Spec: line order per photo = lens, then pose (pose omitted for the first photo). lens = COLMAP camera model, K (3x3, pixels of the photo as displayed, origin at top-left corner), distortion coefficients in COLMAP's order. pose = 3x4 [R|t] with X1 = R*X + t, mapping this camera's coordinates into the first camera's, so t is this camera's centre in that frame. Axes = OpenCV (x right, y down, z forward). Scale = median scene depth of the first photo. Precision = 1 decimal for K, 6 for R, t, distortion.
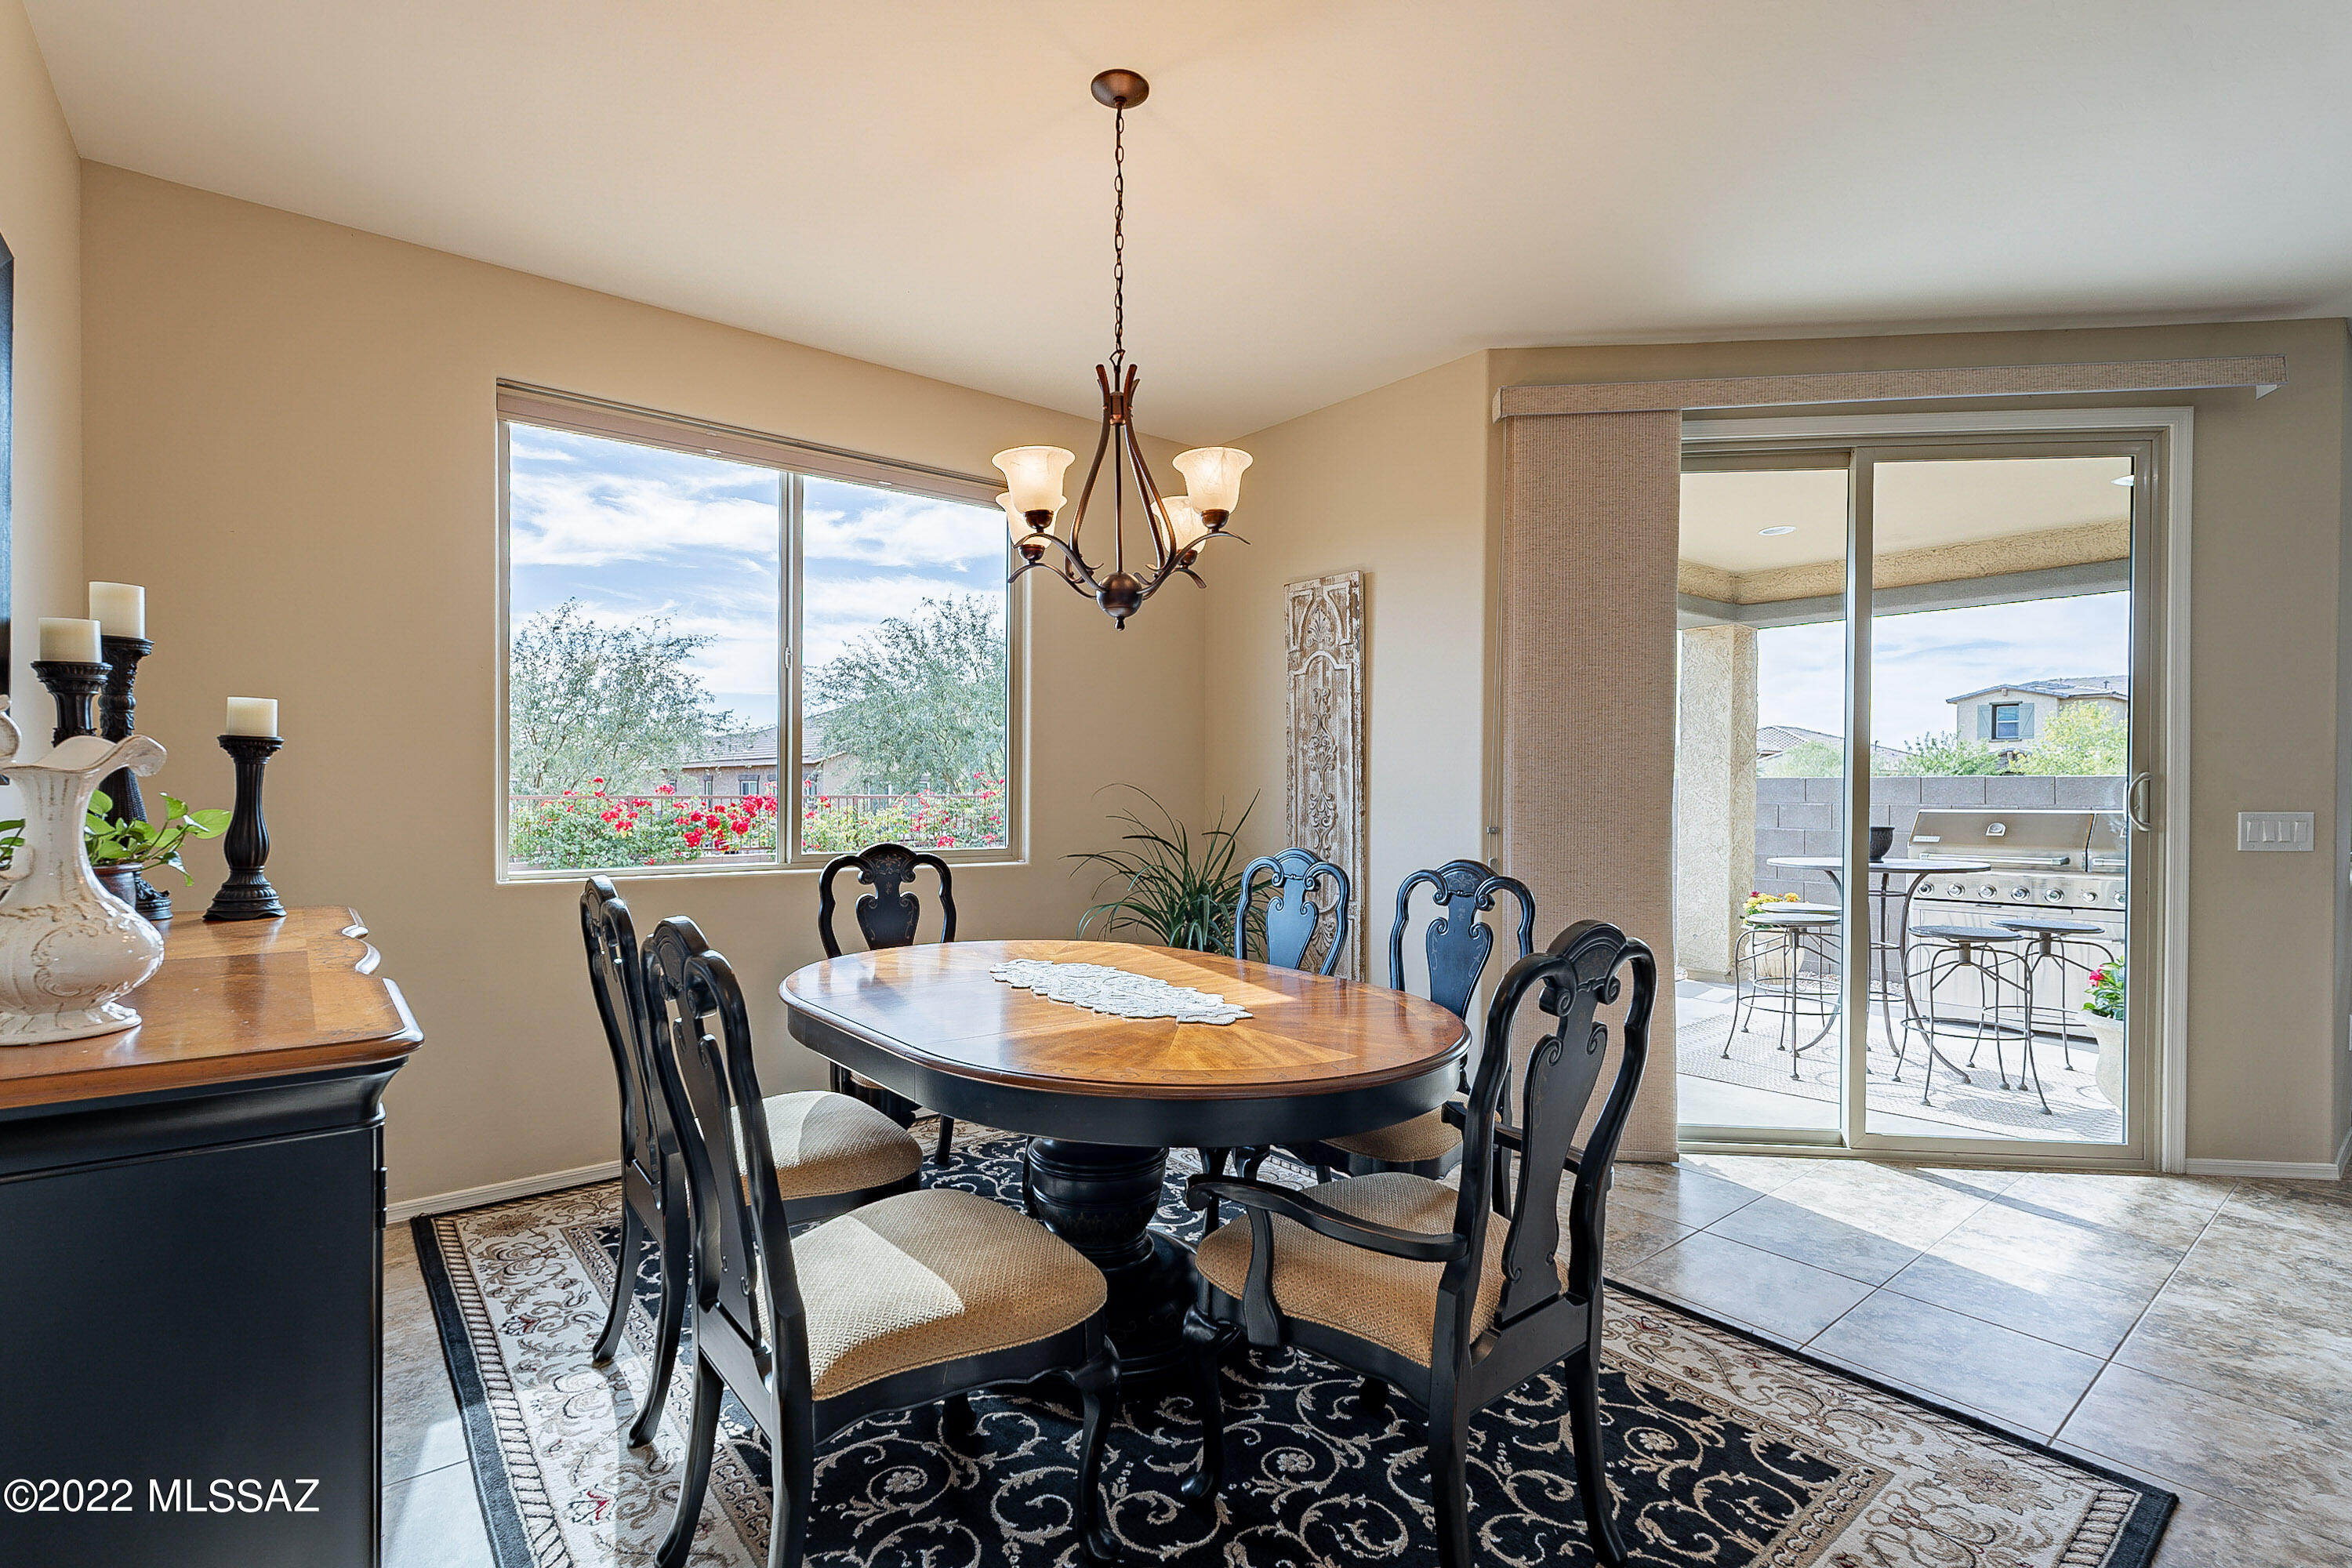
lens RADIAL K [[1095.5, 0, 1177.4], [0, 1095.5, 804.4], [0, 0, 1]] dist [-0.007022, 0.001311]
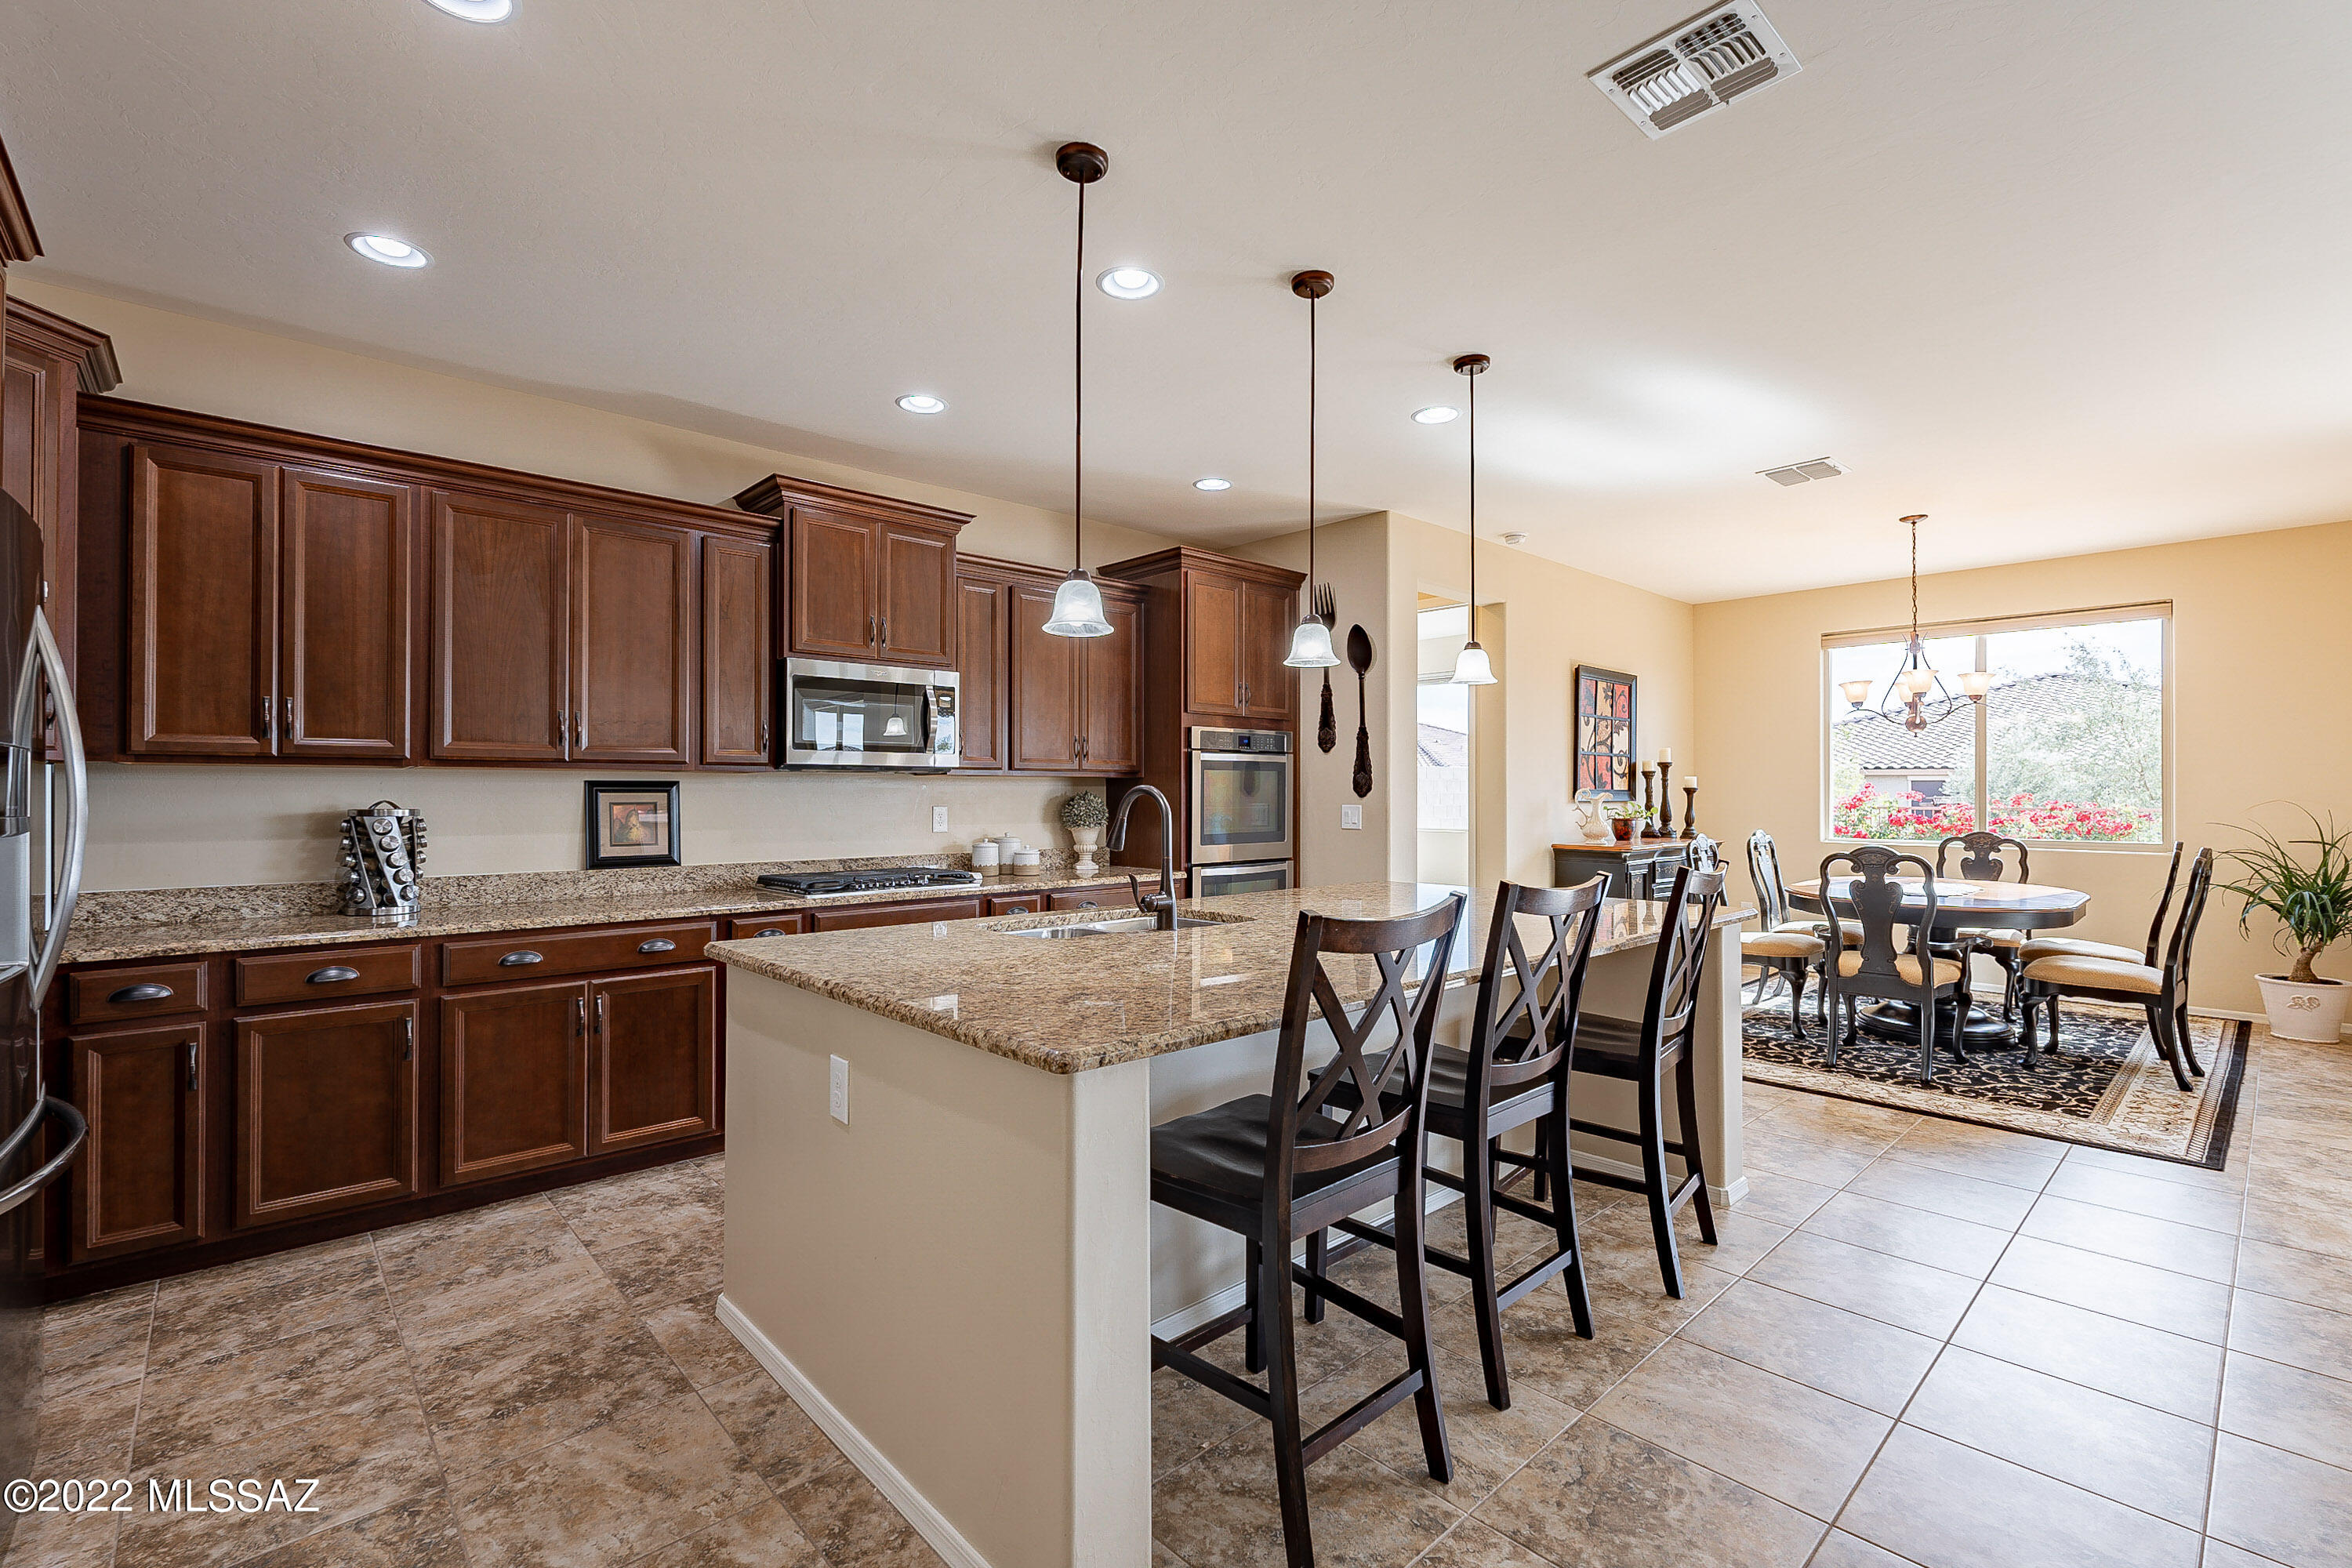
lens RADIAL K [[1031.1, 0, 1176.7], [0, 1031.1, 782.7], [0, 0, 1]] dist [-0.001282, -0.000469]
pose [[0.063631, -0.014935, -0.997862, 1.461043], [-0.015624, 0.999751, -0.015959, 0.000914], [0.997851, 0.016606, 0.063382, -0.534855]]
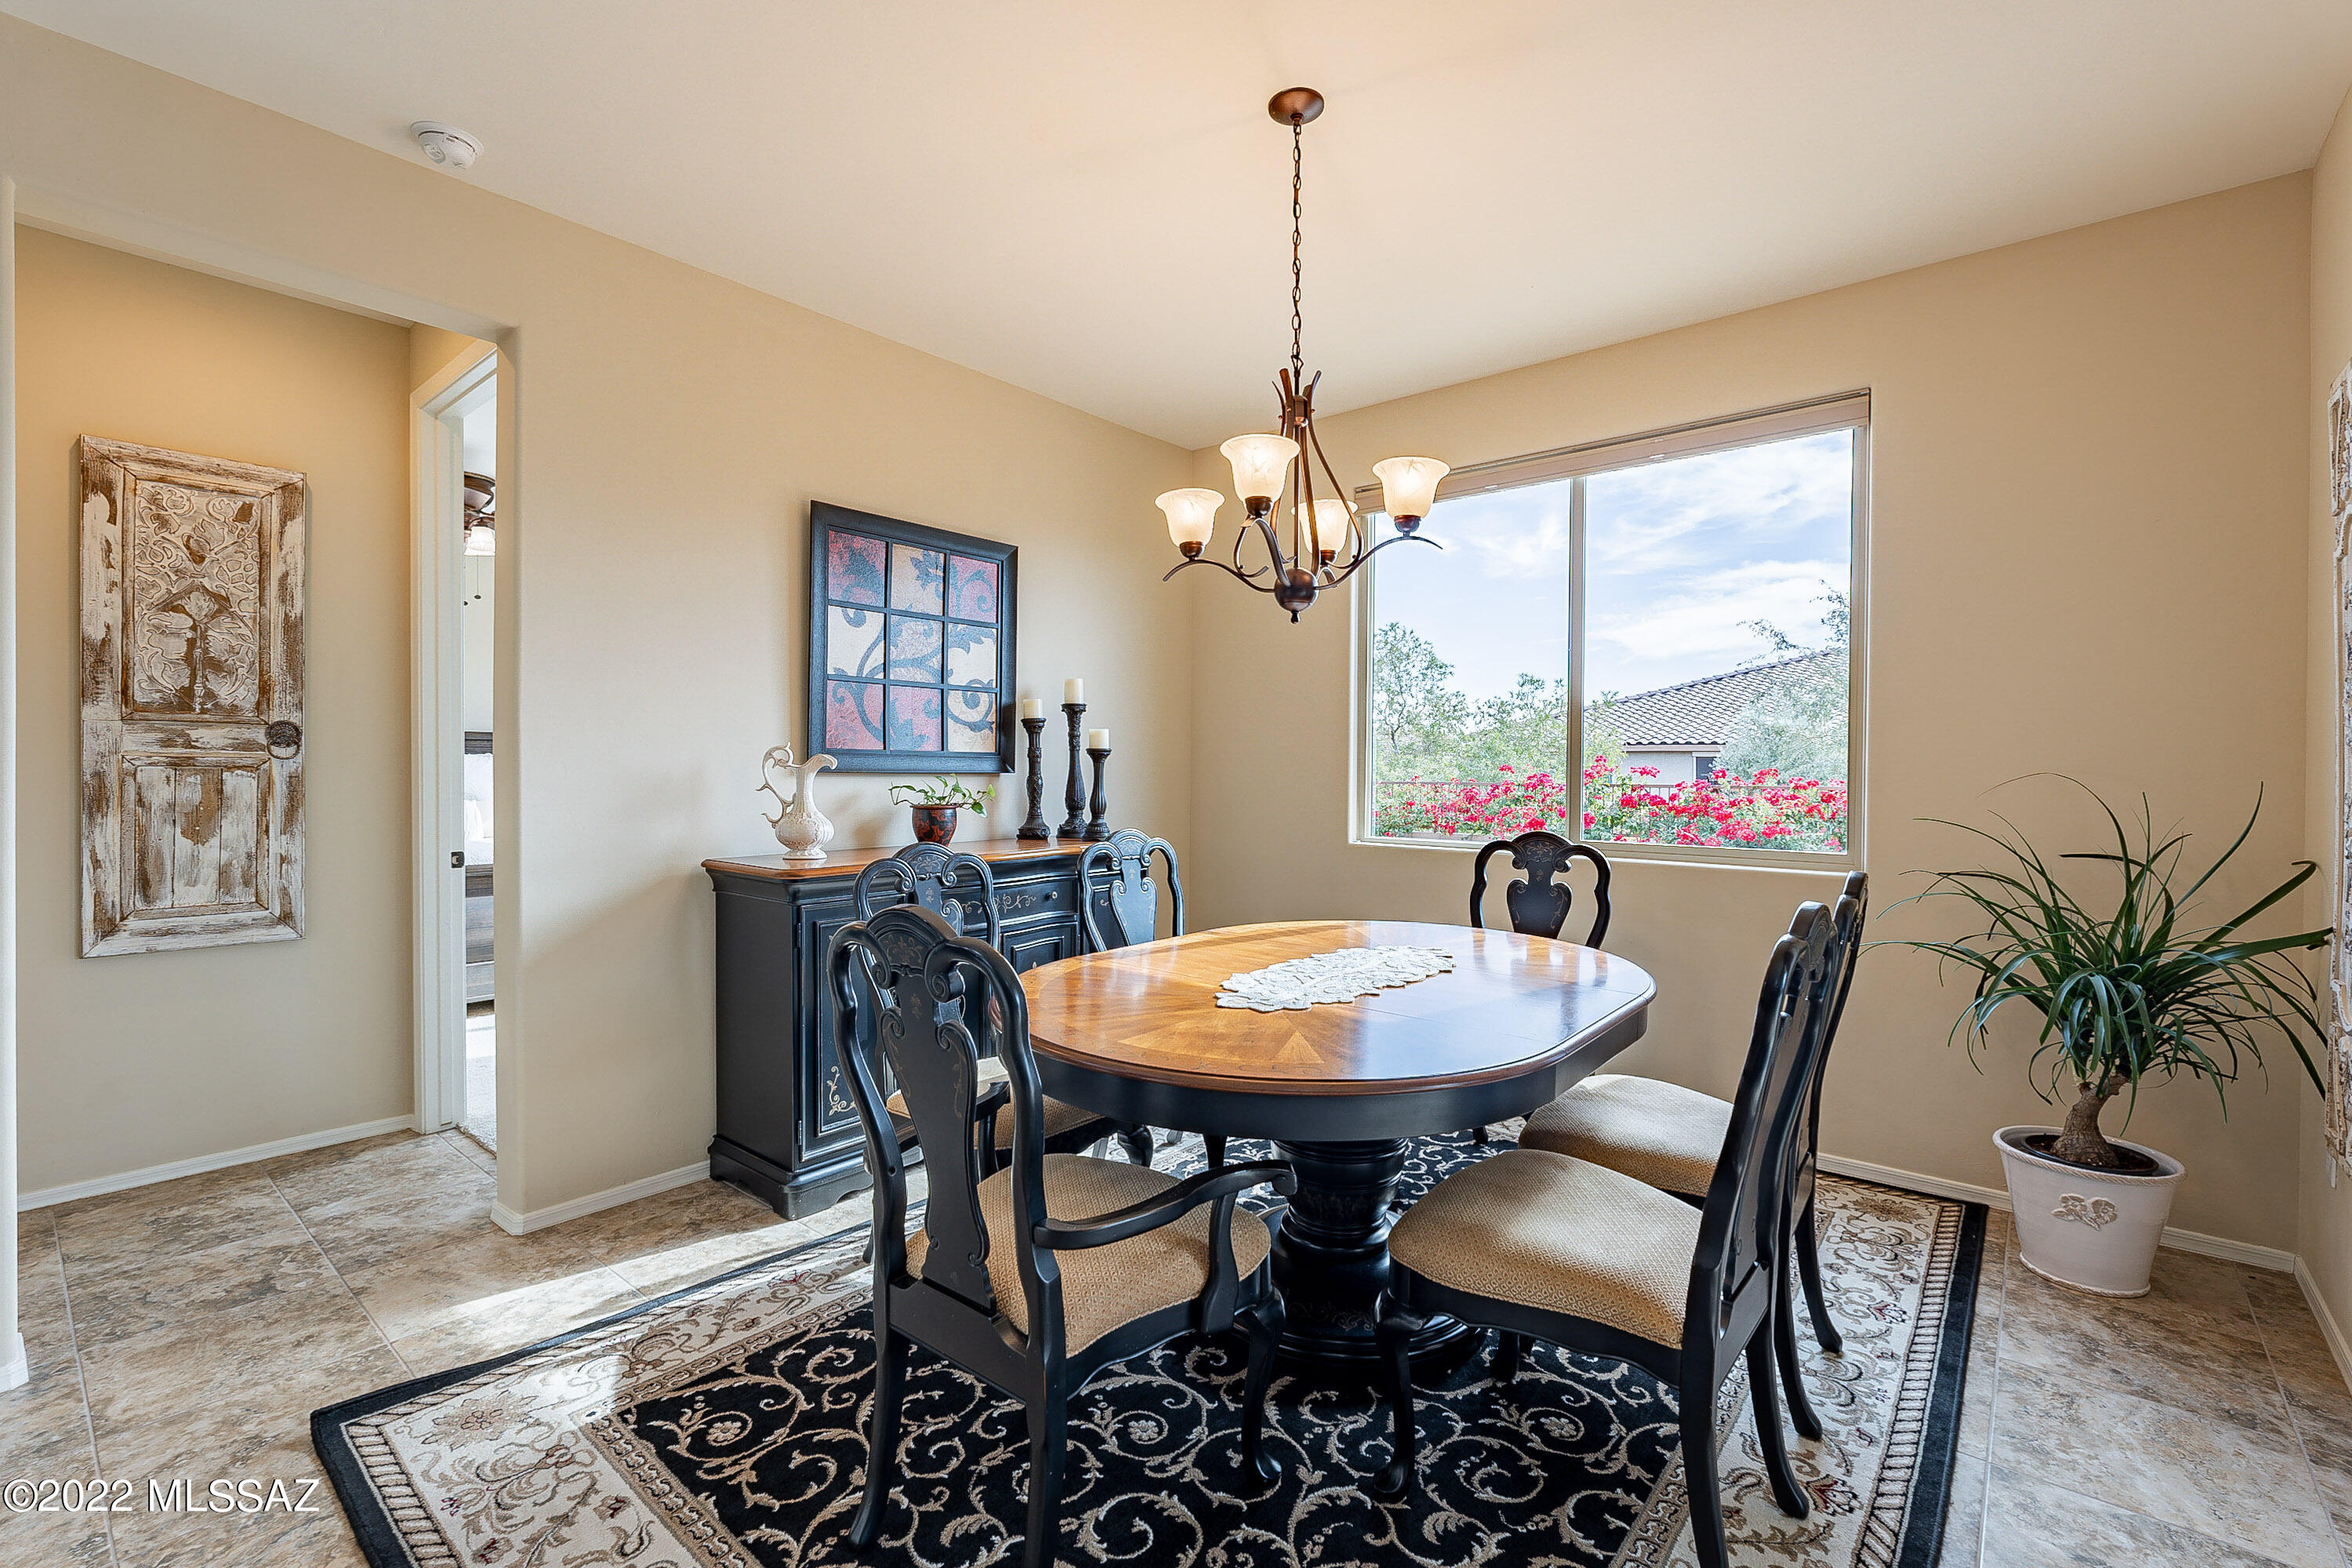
lens RADIAL K [[1031.1, 0, 1171.5], [0, 1031.1, 783.9], [0, 0, 1]] dist [-0.001282, -0.000469]
pose [[0.188605, 0.007542, -0.982024, 0.612513], [-0.020817, 0.999777, 0.003681, -0.005176], [0.981832, 0.019748, 0.188720, 0.481666]]
